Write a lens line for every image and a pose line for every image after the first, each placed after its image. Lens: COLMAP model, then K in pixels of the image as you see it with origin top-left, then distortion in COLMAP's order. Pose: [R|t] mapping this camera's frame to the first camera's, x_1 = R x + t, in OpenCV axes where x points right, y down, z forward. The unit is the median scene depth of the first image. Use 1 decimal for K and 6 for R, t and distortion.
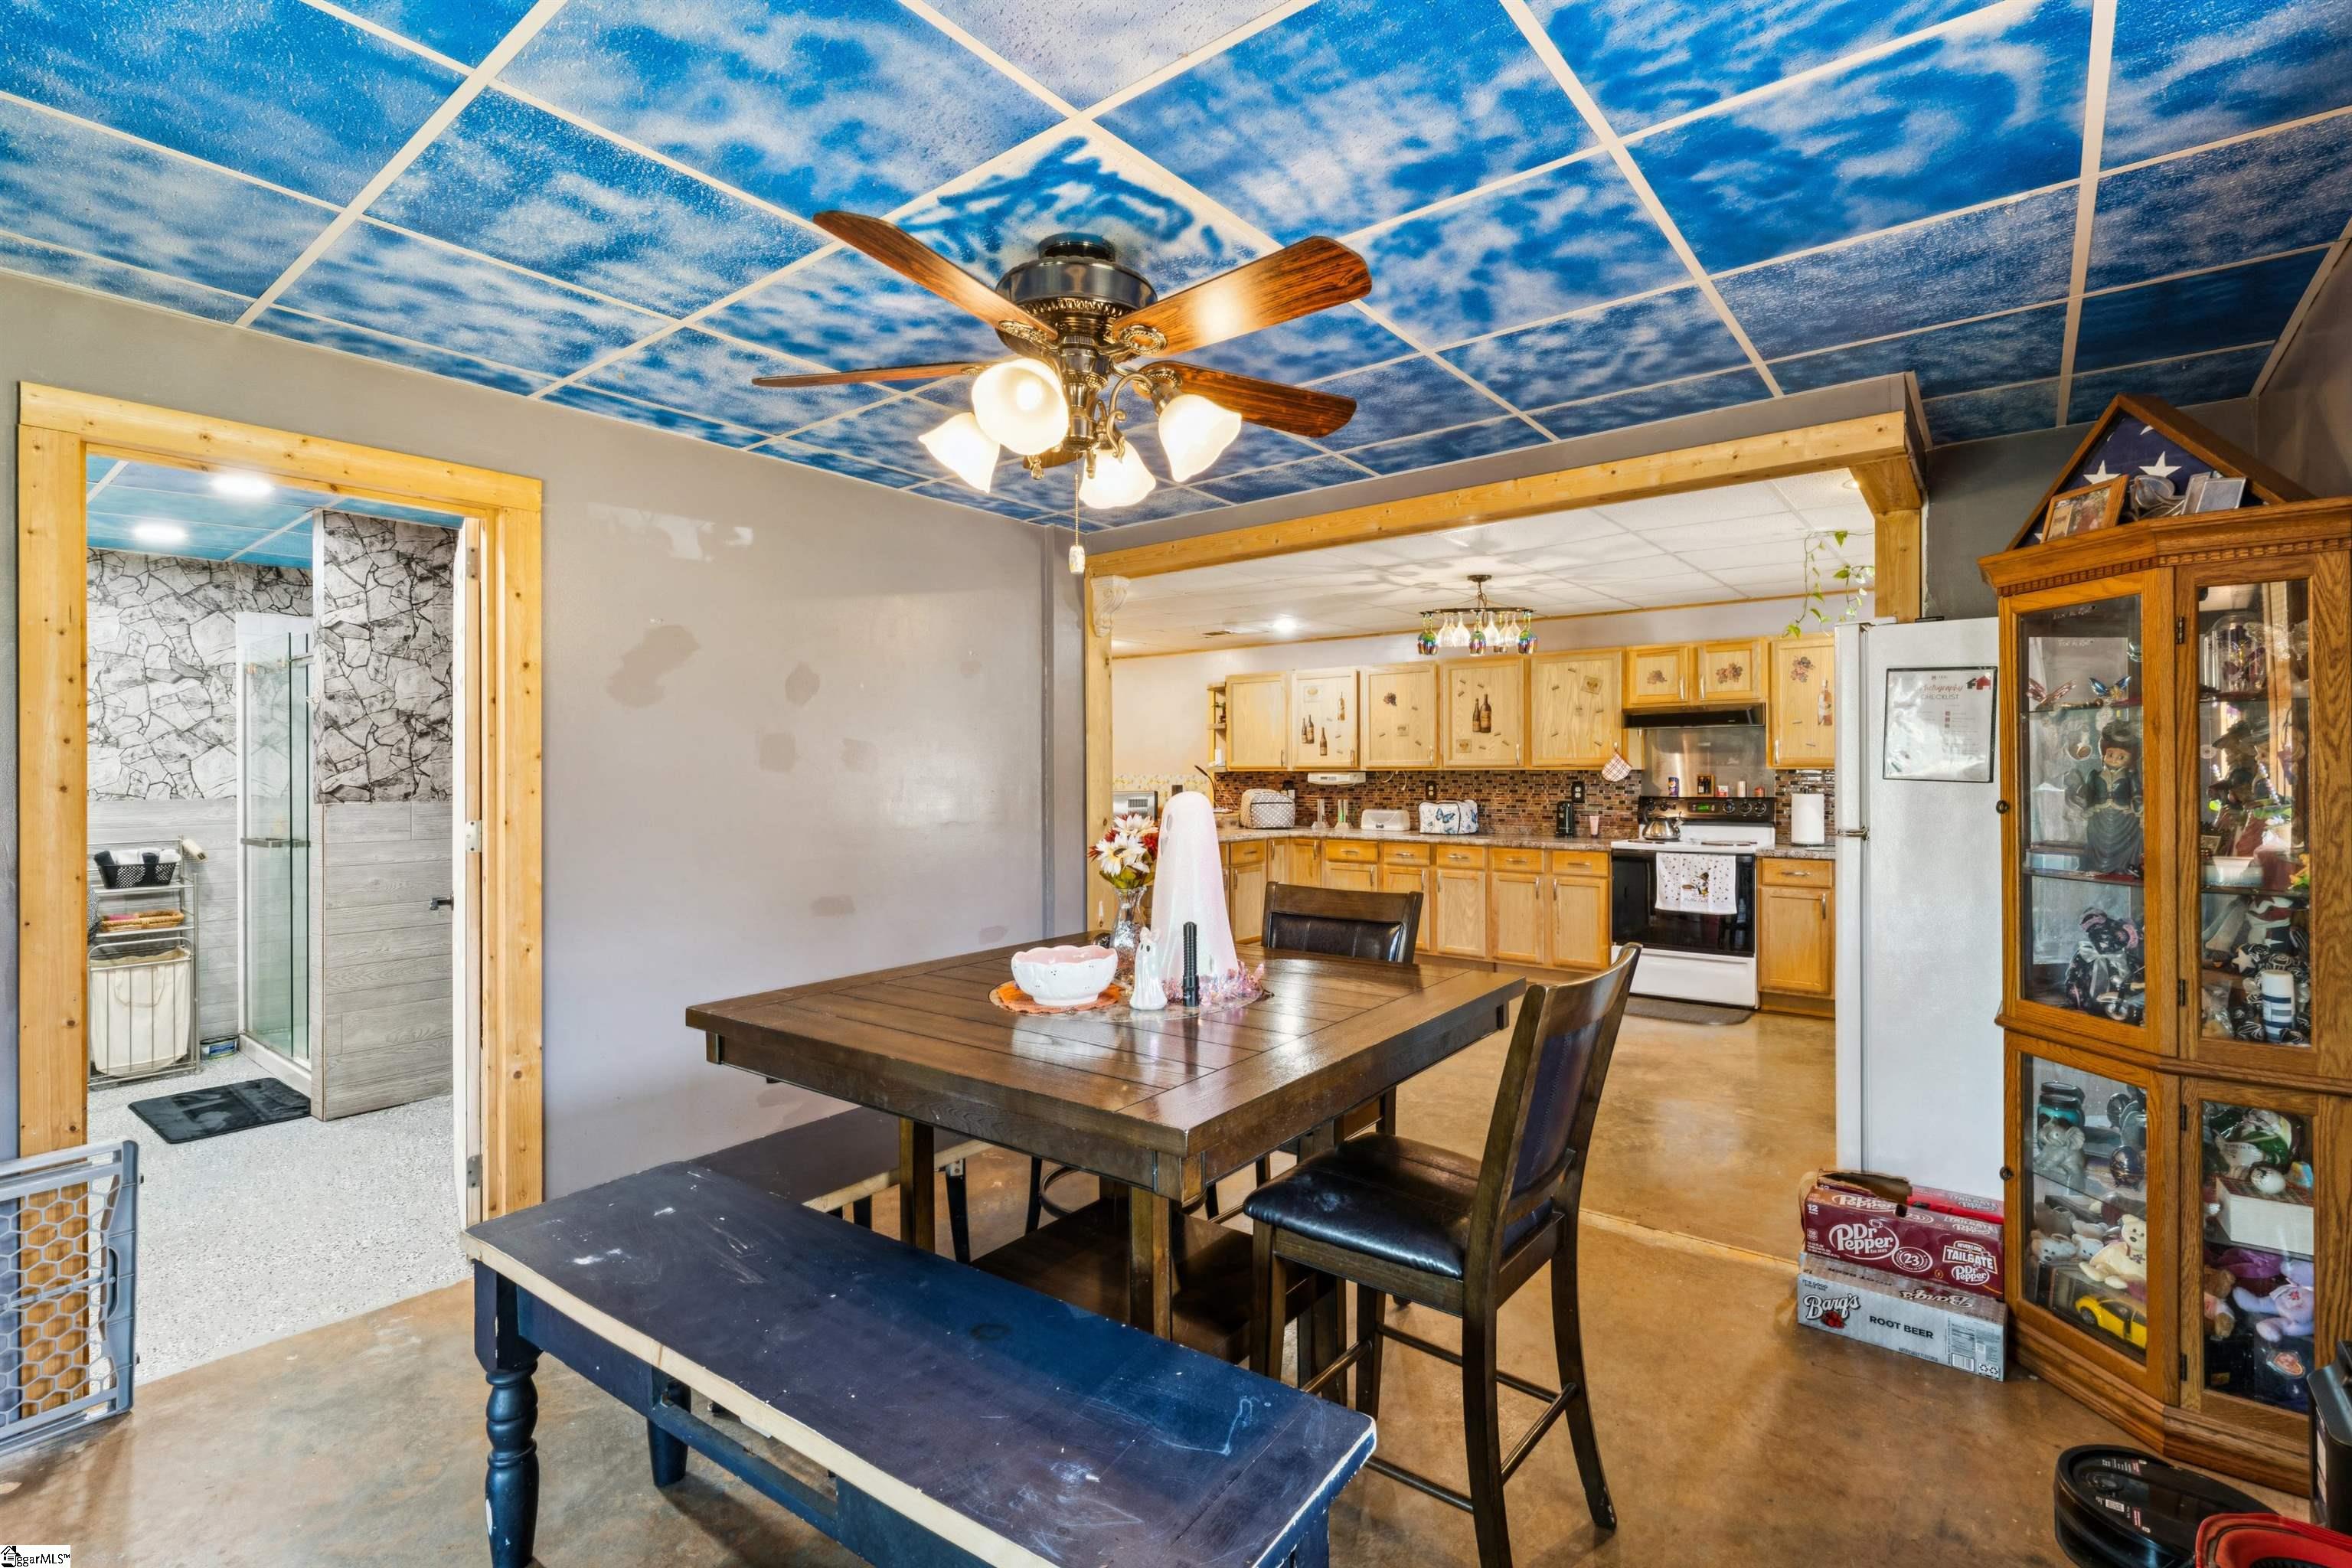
lens RADIAL K [[1079.3, 0, 1176.0], [0, 1079.3, 784.0], [0, 0, 1]] dist [-0.000343, -0.000034]
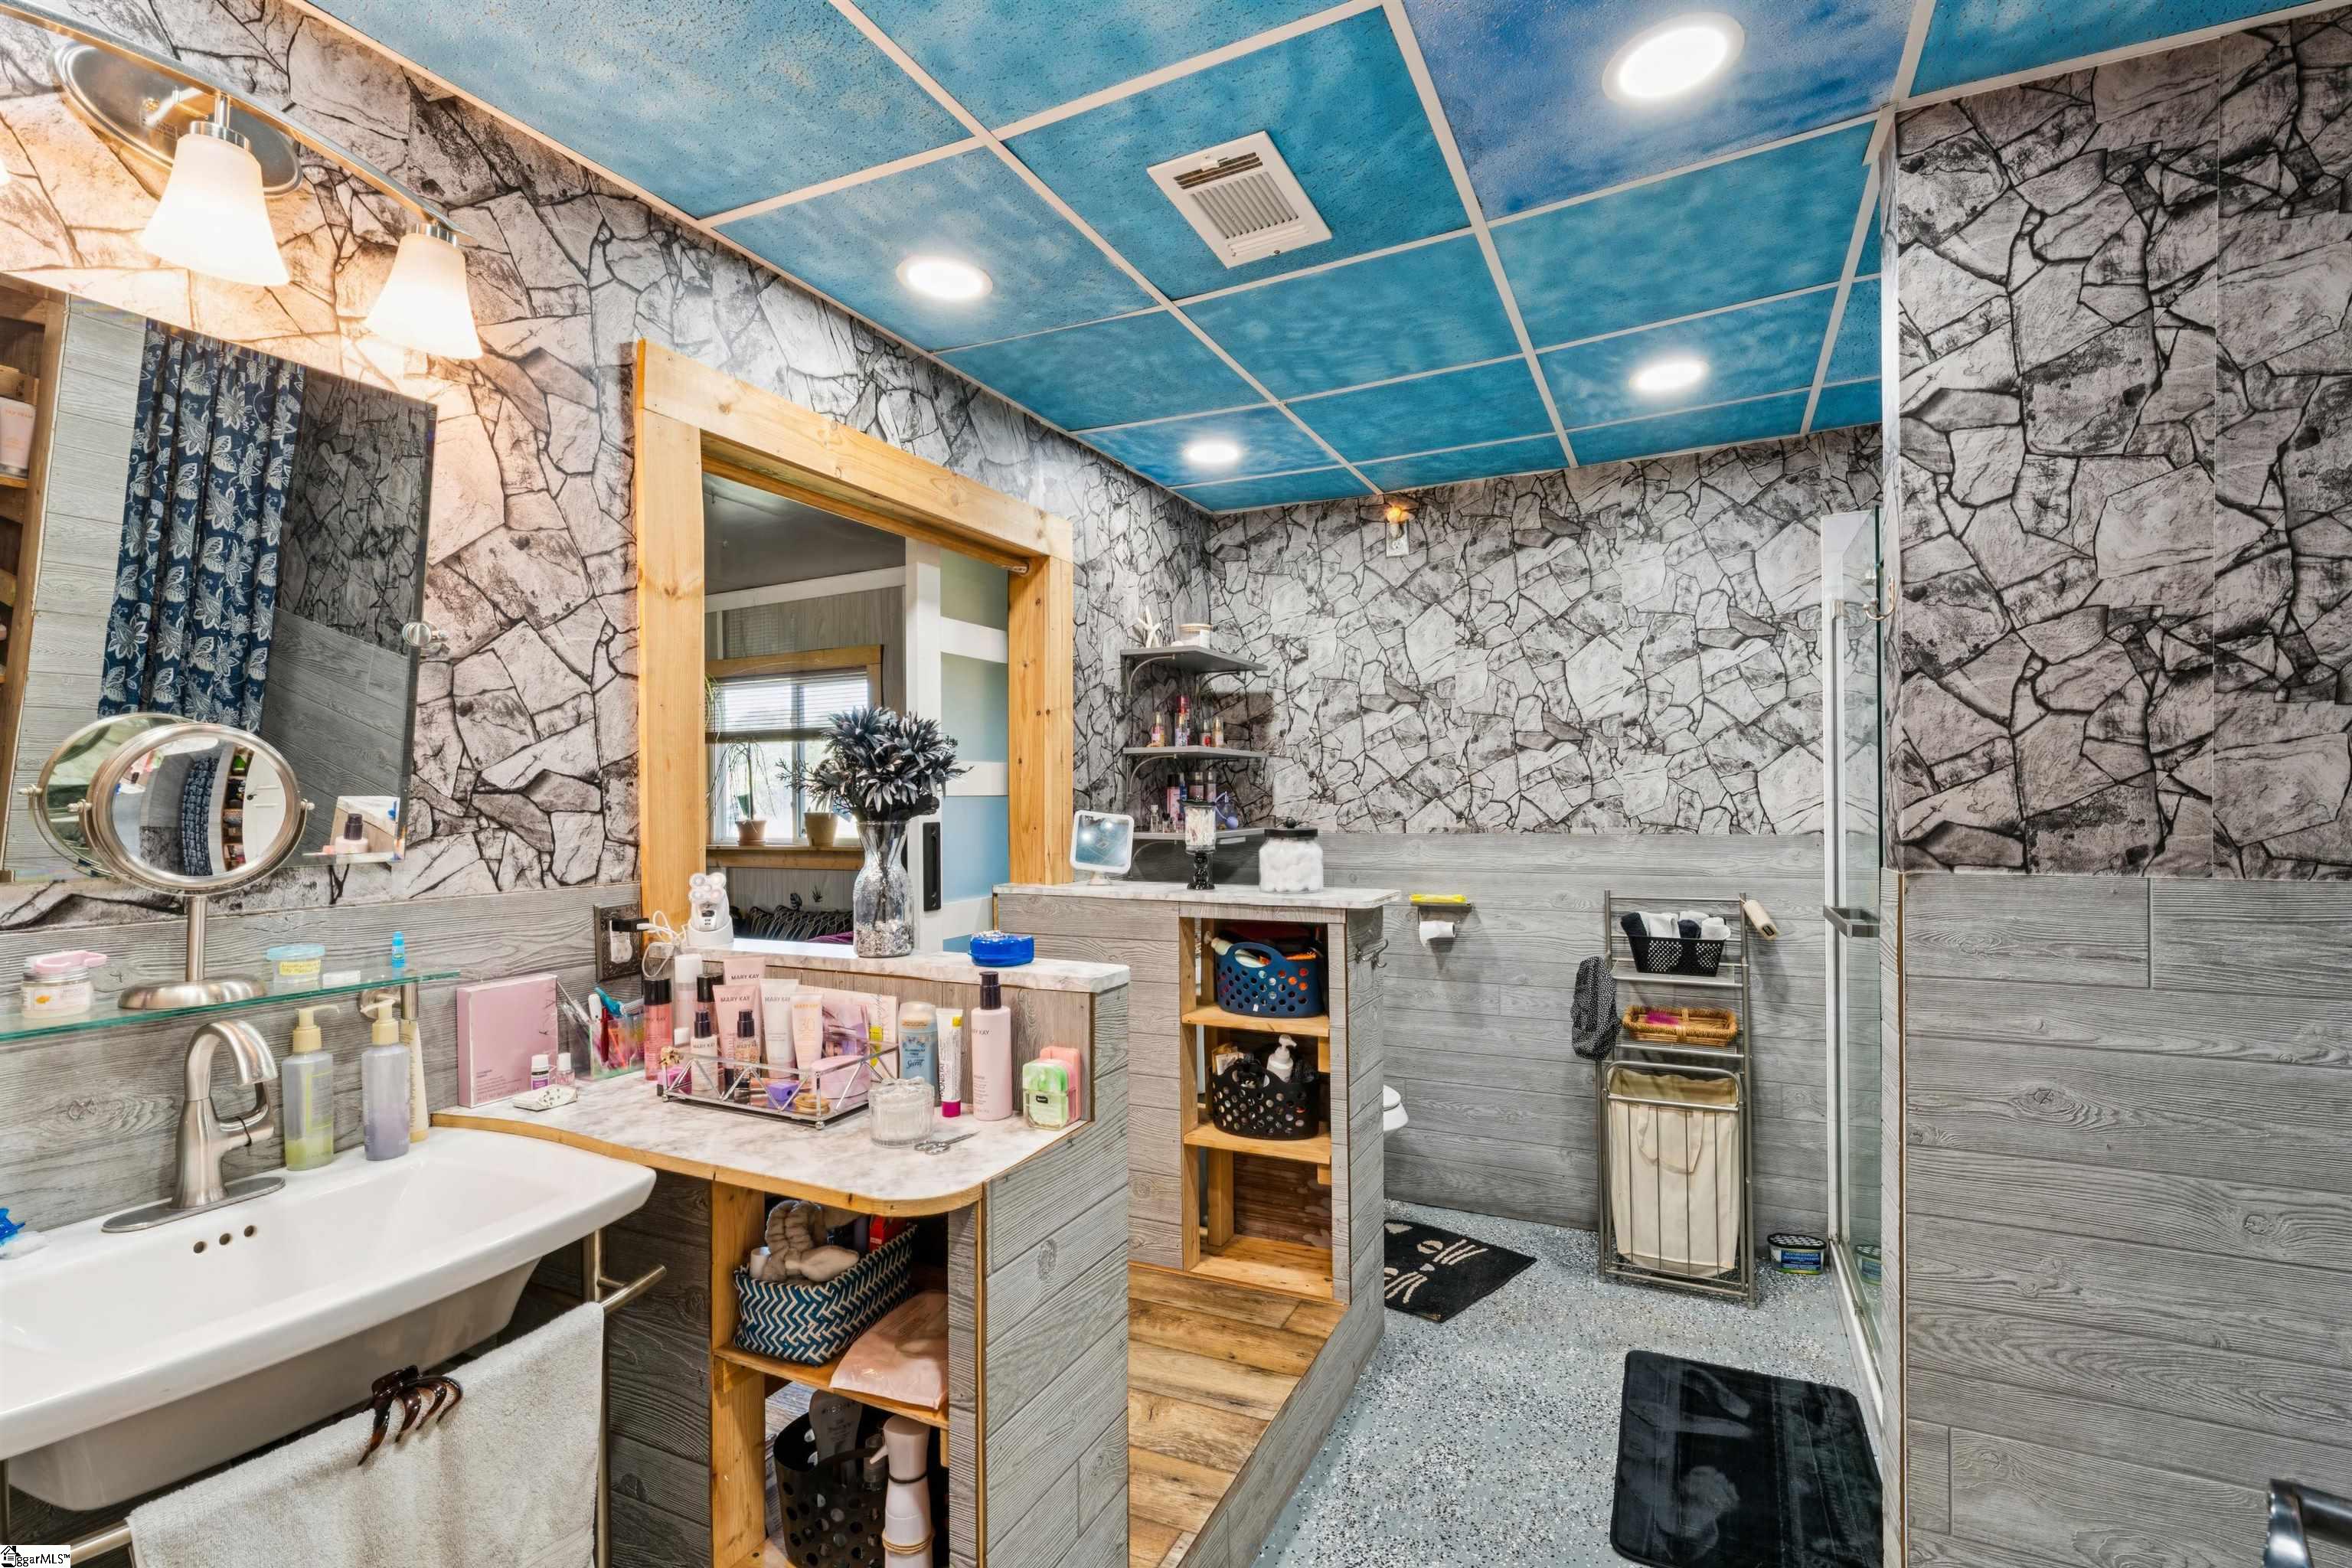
lens RADIAL K [[1079.3, 0, 1176.0], [0, 1079.3, 784.0], [0, 0, 1]] dist [-0.000343, -0.000034]
pose [[0.215200, -0.010352, -0.976515, -0.403182], [-0.006668, 0.999905, -0.012070, -0.005538], [0.976547, 0.009109, 0.215111, 0.571597]]
